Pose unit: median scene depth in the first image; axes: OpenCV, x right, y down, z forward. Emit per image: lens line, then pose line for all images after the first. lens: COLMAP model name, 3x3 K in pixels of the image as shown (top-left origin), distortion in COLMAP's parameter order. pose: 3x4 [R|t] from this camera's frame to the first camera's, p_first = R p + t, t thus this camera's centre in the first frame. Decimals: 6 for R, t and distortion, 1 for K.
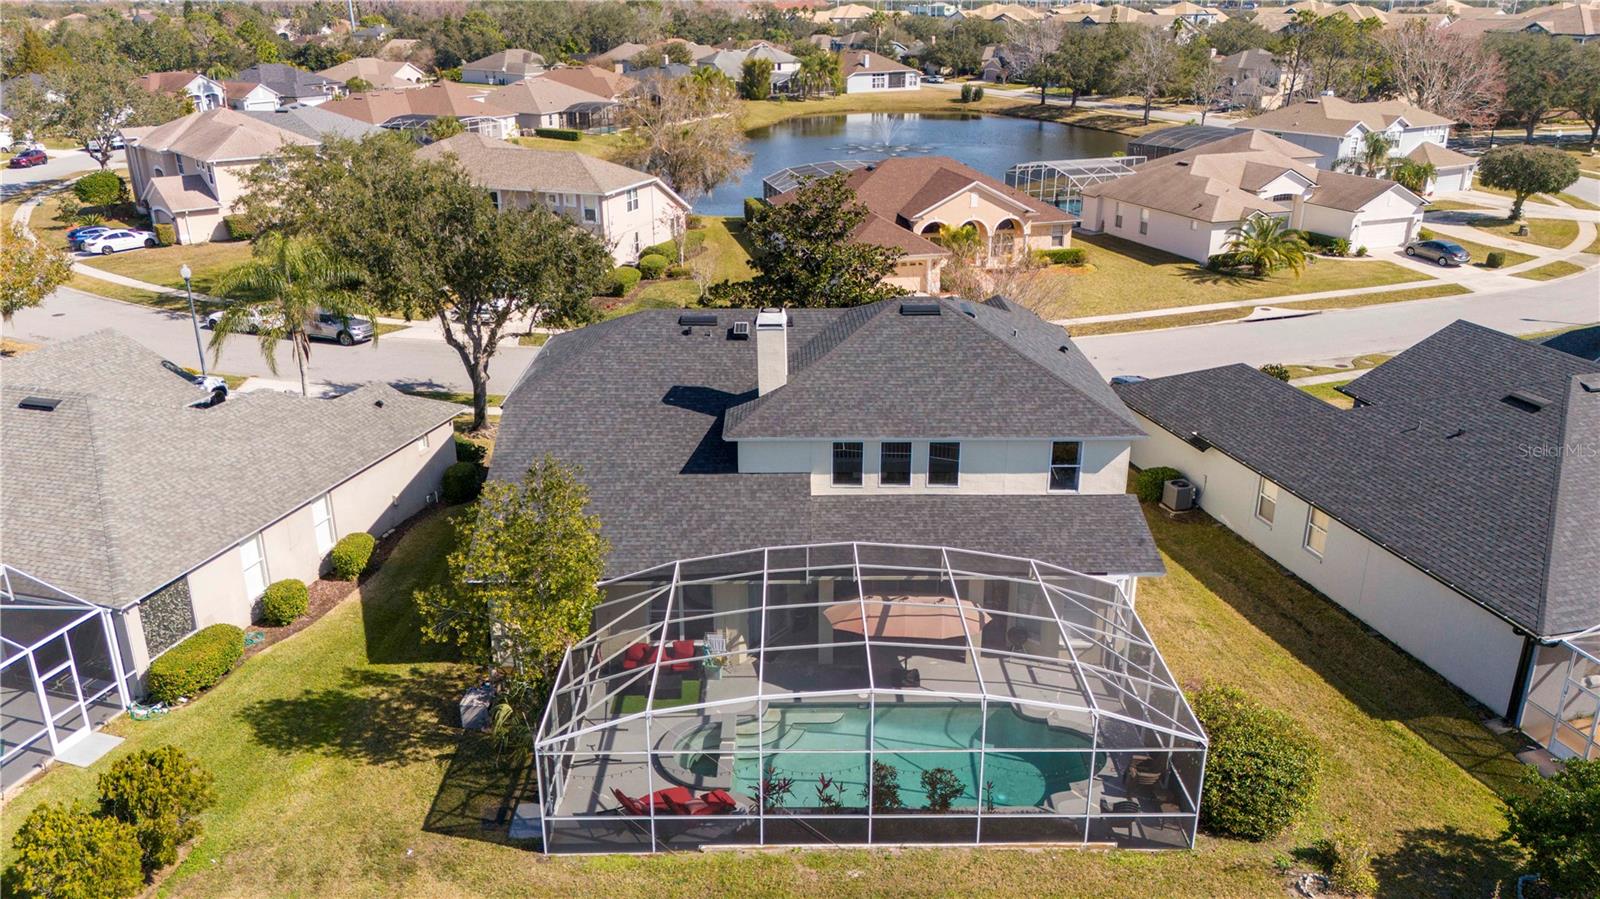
lens RADIAL K [[1182.2, 0, 799.1], [0, 1182.2, 431.9], [0, 0, 1]] dist [0.074316, -0.068358]
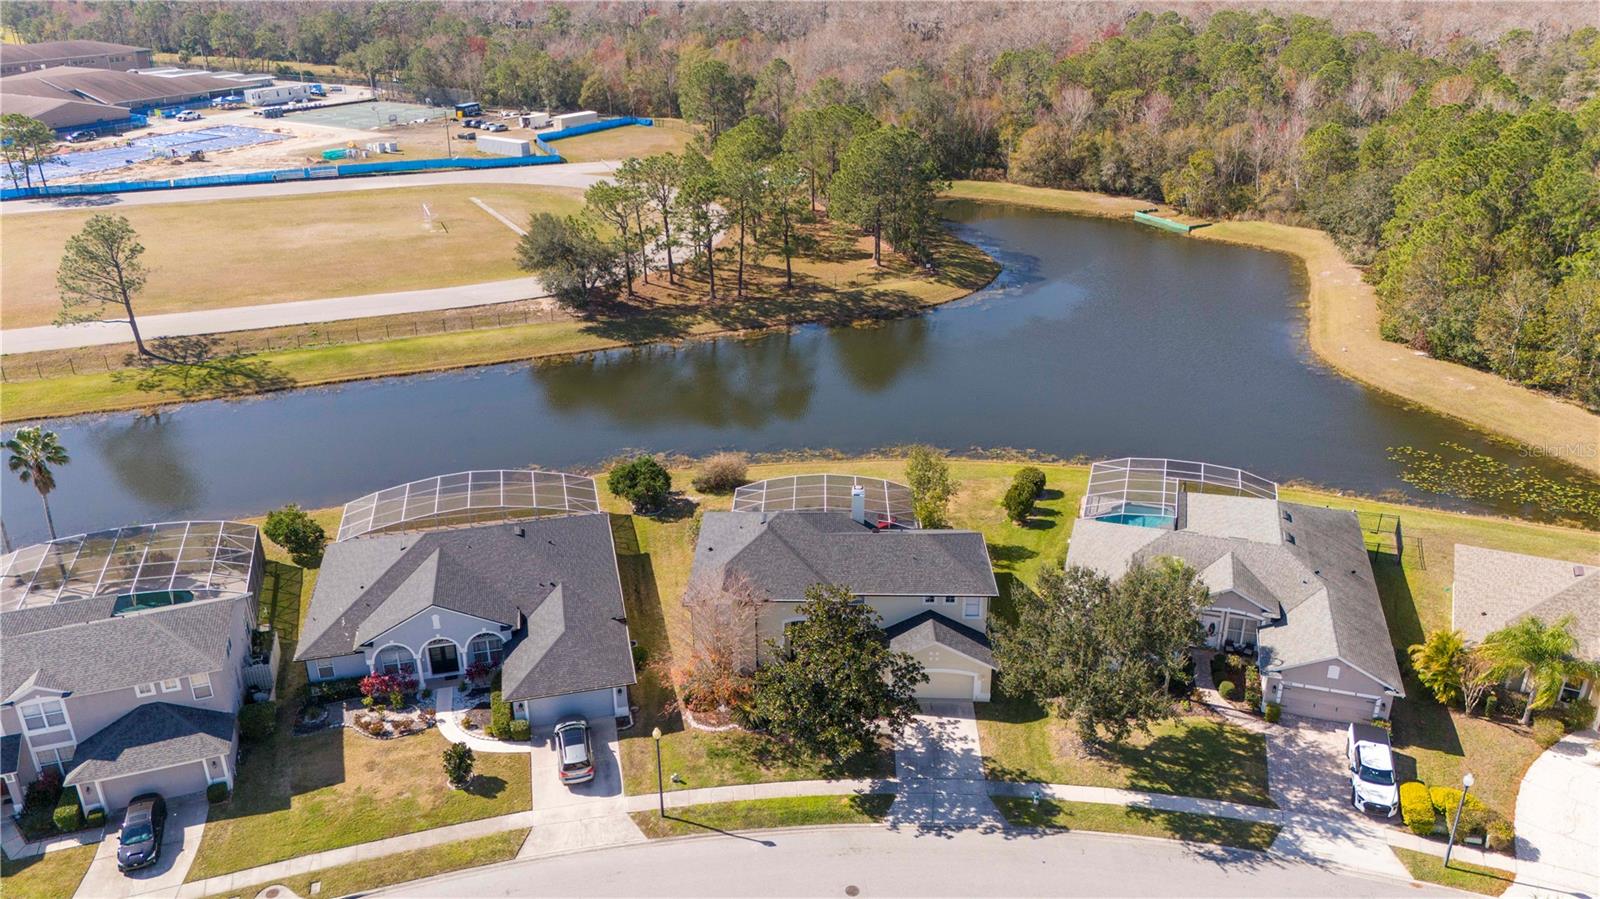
lens RADIAL K [[1147.8, 0, 800.0], [0, 1147.8, 449.5], [0, 0, 1]] dist [0.119994, -0.001080]
pose [[-0.999531, -0.004325, 0.030323, 0.023165], [0.018102, 0.715167, 0.698720, -1.738632], [-0.024708, 0.698941, -0.714753, 2.583093]]
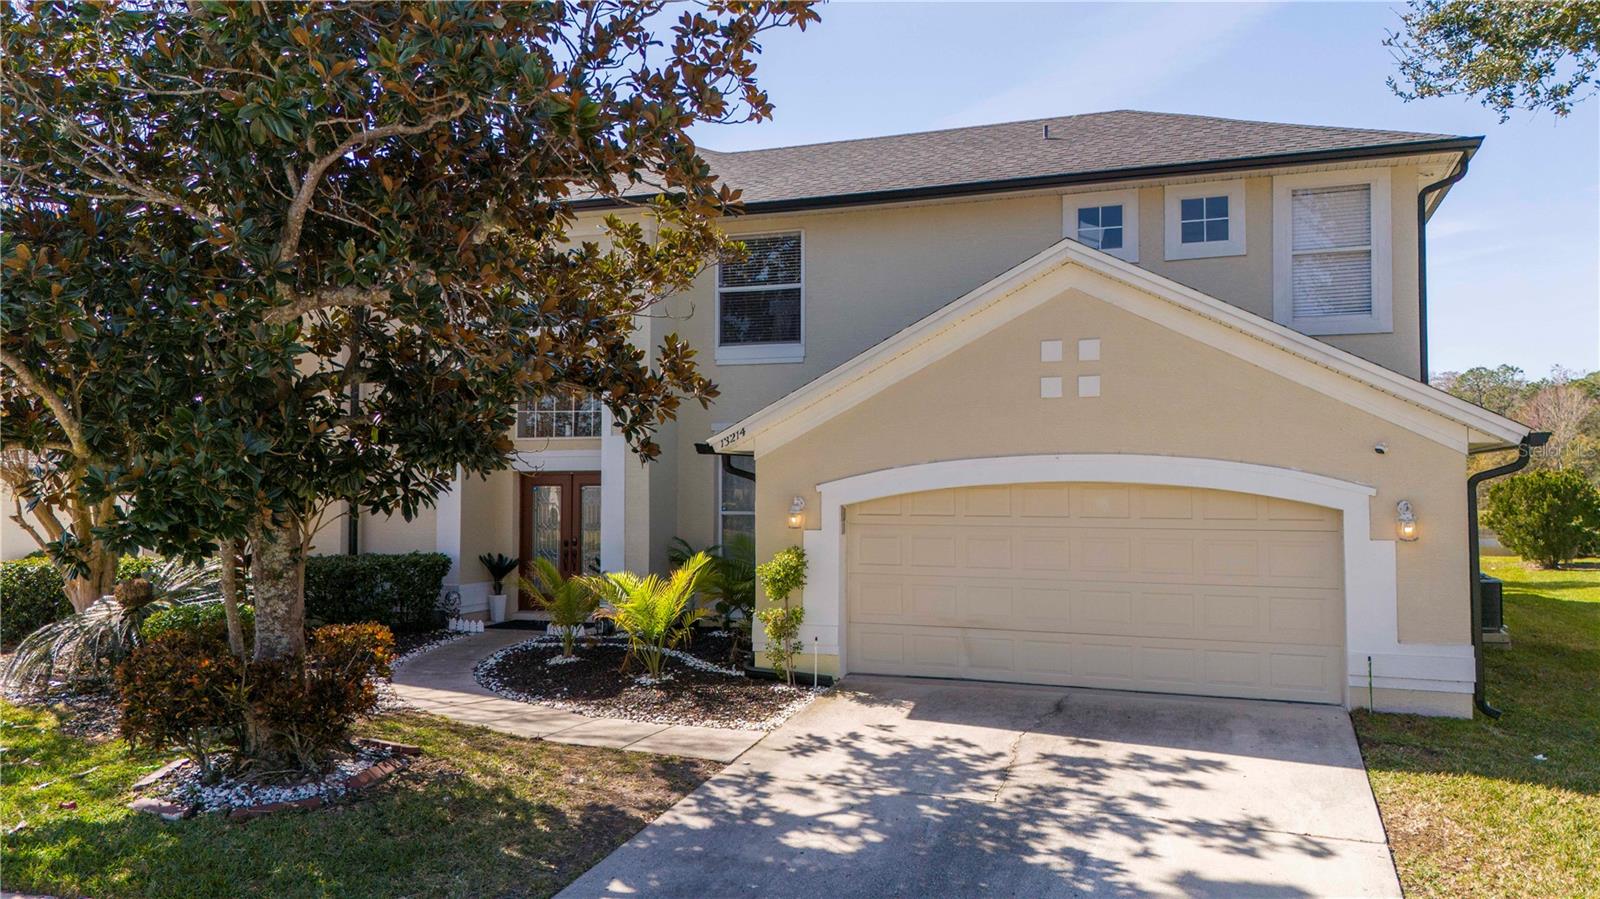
lens RADIAL K [[1173.7, 0, 800.0], [0, 1173.7, 449.5], [0, 0, 1]] dist [0.073046, -0.063330]
pose [[-0.936555, 0.010390, 0.350367, -0.198520], [0.119711, 0.948941, 0.291856, -0.153004], [-0.329445, 0.315282, -0.889979, 1.730478]]
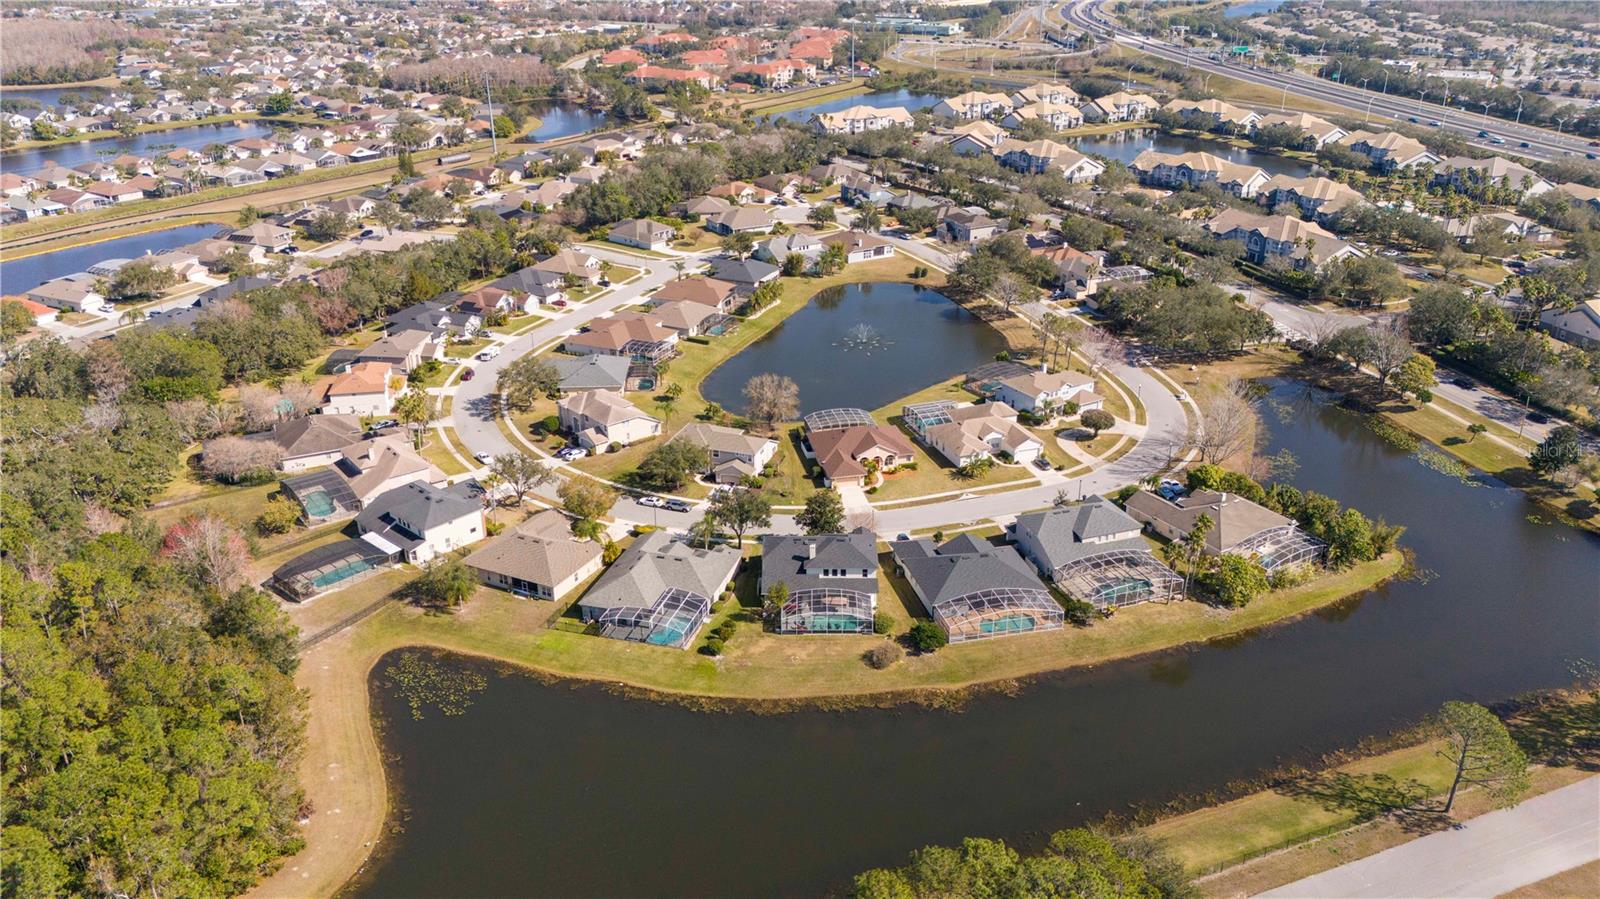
lens RADIAL K [[1173.7, 0, 800.0], [0, 1173.7, 449.5], [0, 0, 1]] dist [0.073046, -0.063330]
pose [[0.999870, 0.005446, -0.015167, -0.001056], [-0.004403, 0.997678, 0.067963, -0.931508], [0.015502, -0.067888, 0.997573, -4.502880]]
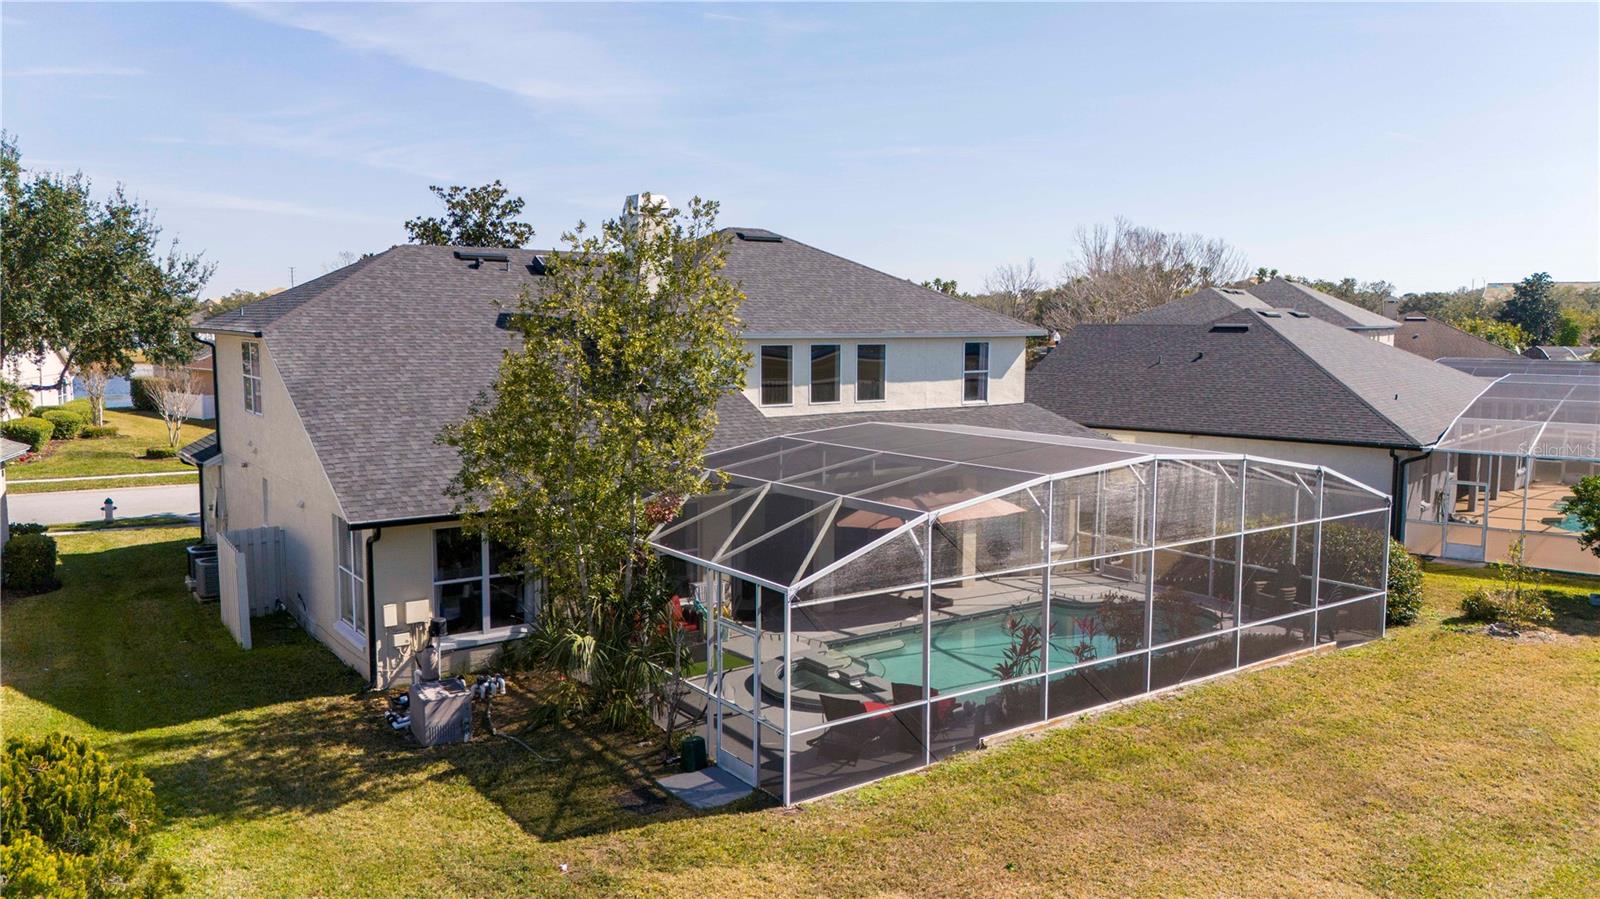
lens RADIAL K [[1173.7, 0, 800.0], [0, 1173.7, 449.5], [0, 0, 1]] dist [0.073046, -0.063330]
pose [[0.822183, -0.060605, 0.565988, -0.399530], [0.192760, 0.965213, -0.176659, 0.220192], [-0.535592, 0.254345, 0.805263, 0.372007]]
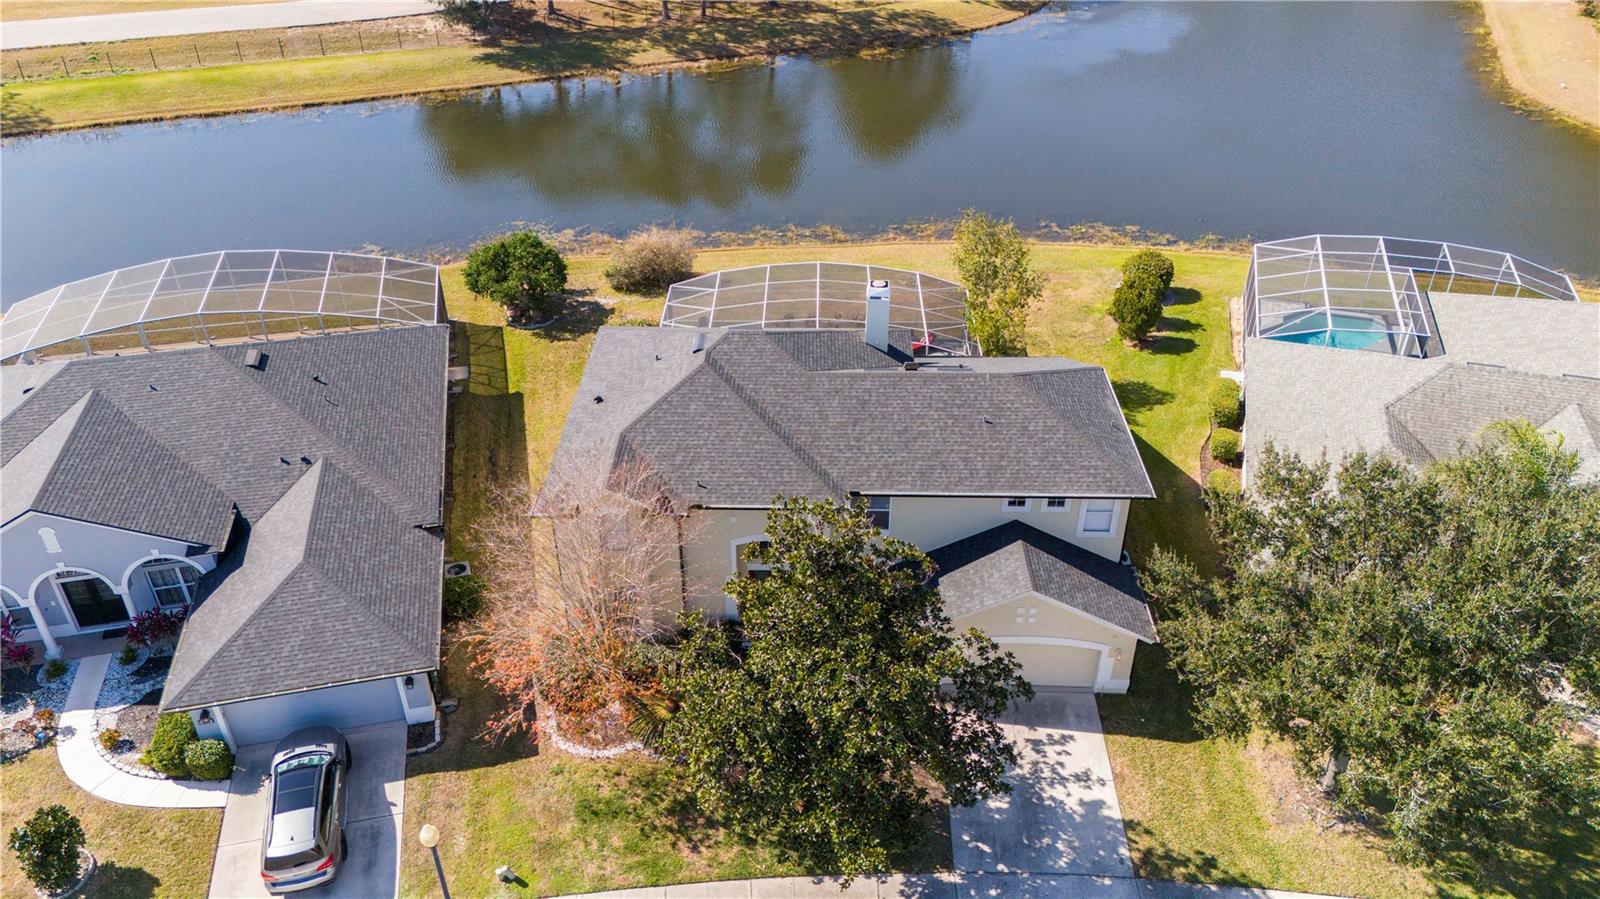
lens RADIAL K [[1162.6, 0, 800.0], [0, 1162.6, 449.5], [0, 0, 1]] dist [0.096156, -0.099375]
pose [[-0.999595, -0.013167, 0.025238, 0.025905], [0.012735, 0.586071, 0.810160, -0.997751], [-0.025459, 0.810153, -0.585666, 1.881029]]
